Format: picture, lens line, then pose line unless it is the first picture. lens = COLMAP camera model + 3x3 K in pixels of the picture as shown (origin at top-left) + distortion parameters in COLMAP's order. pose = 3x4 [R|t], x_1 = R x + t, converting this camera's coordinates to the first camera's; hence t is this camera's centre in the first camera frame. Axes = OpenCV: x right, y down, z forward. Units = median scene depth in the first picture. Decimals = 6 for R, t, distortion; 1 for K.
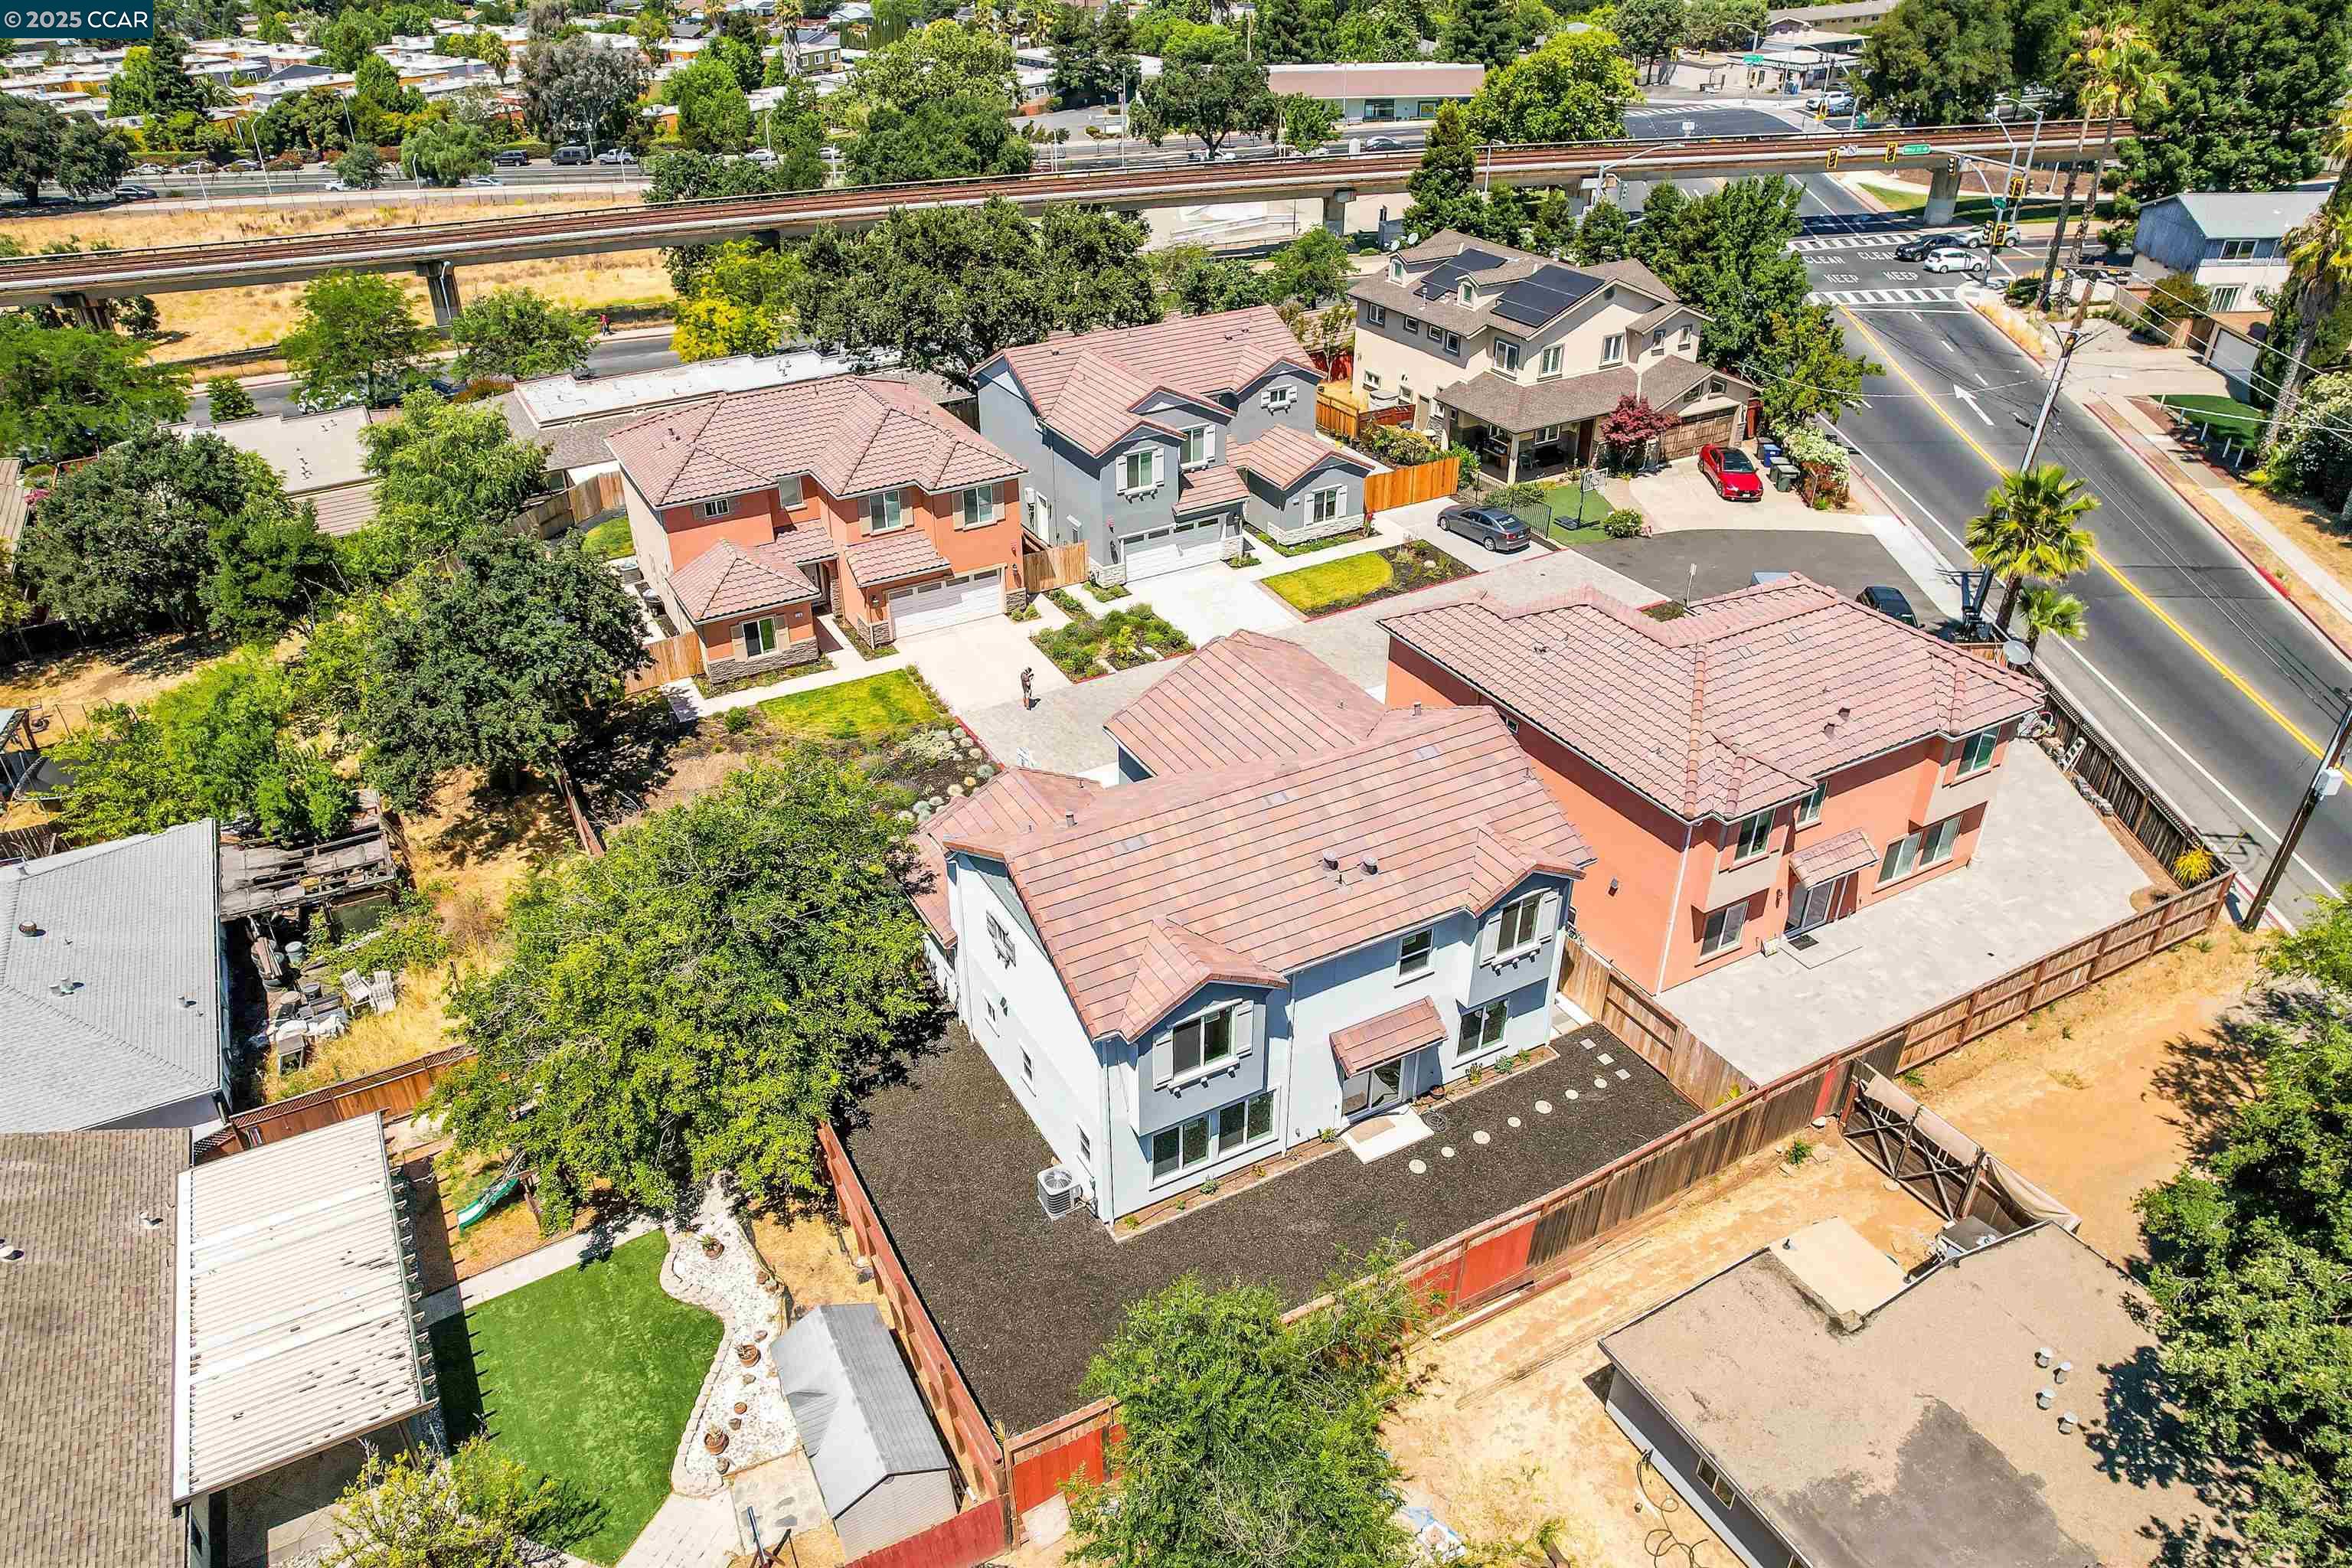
lens RADIAL K [[1536.6, 0, 1176.0], [0, 1536.6, 784.0], [0, 0, 1]] dist [-0.033852, 0.001176]
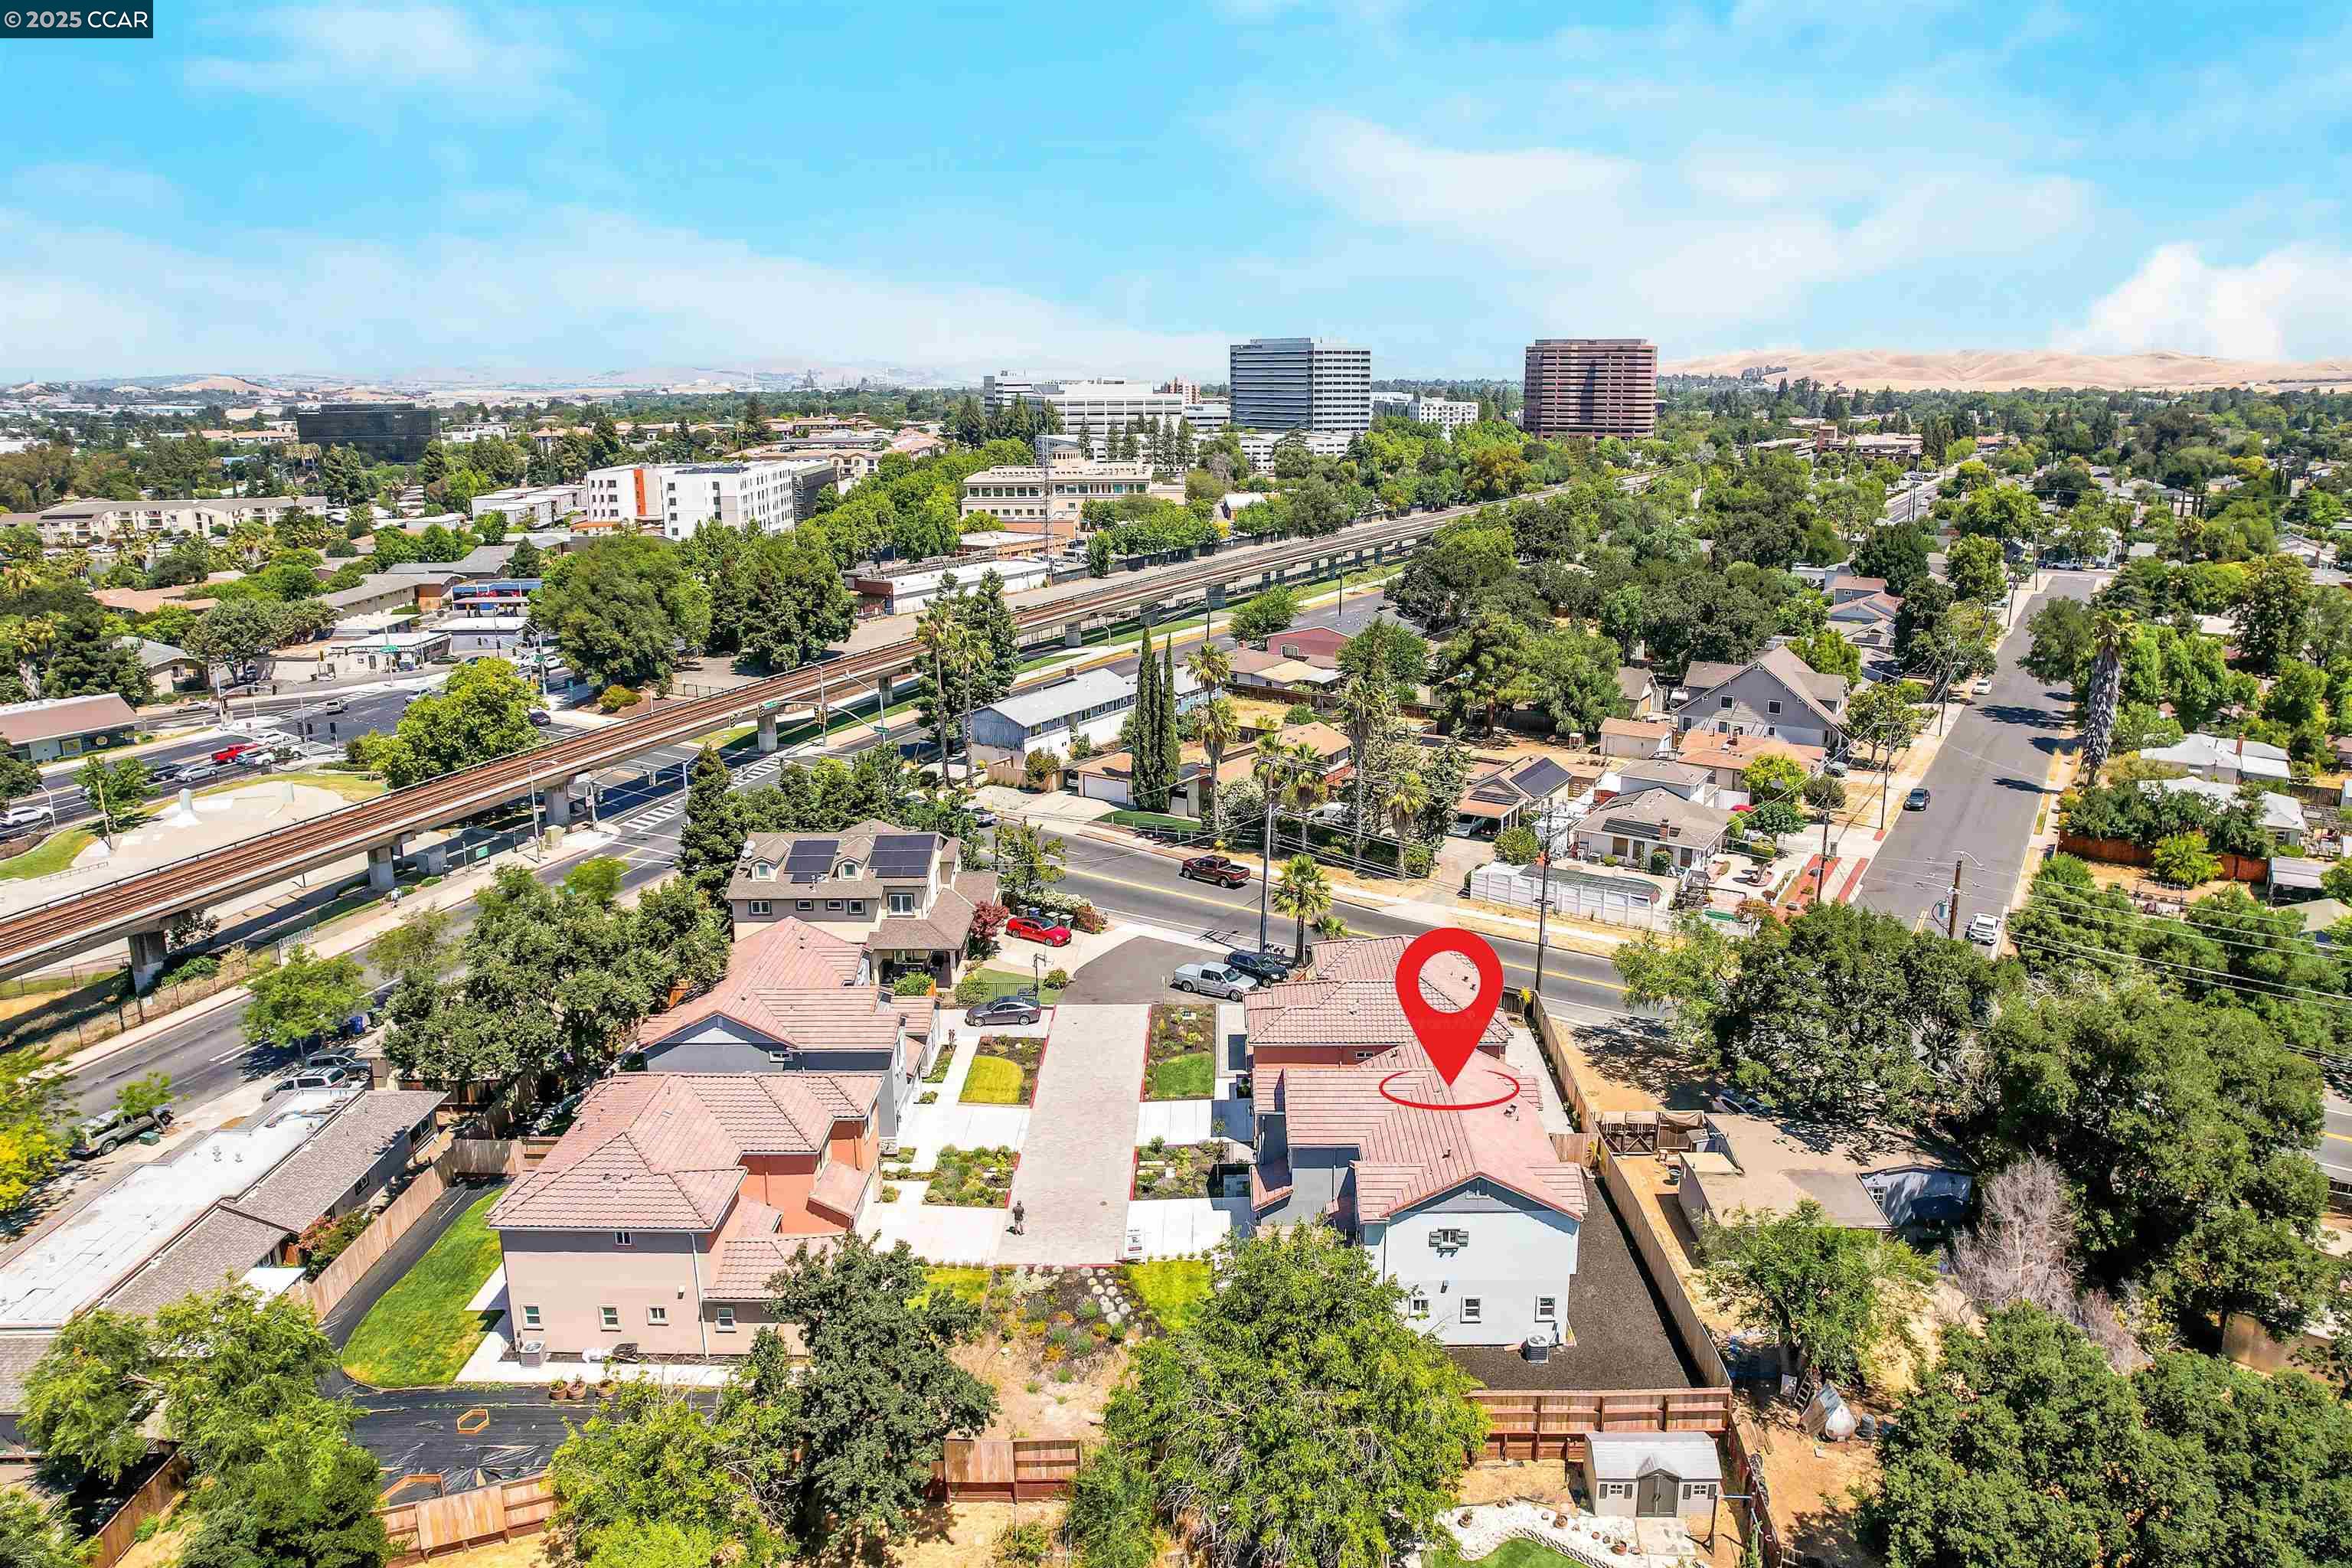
lens RADIAL K [[1536.6, 0, 1176.0], [0, 1536.6, 784.0], [0, 0, 1]] dist [-0.033852, 0.001176]
pose [[0.476449, -0.207428, 0.854383, -0.810327], [0.456266, 0.889006, -0.038604, -0.212356], [-0.751543, 0.408219, 0.518208, 0.074588]]
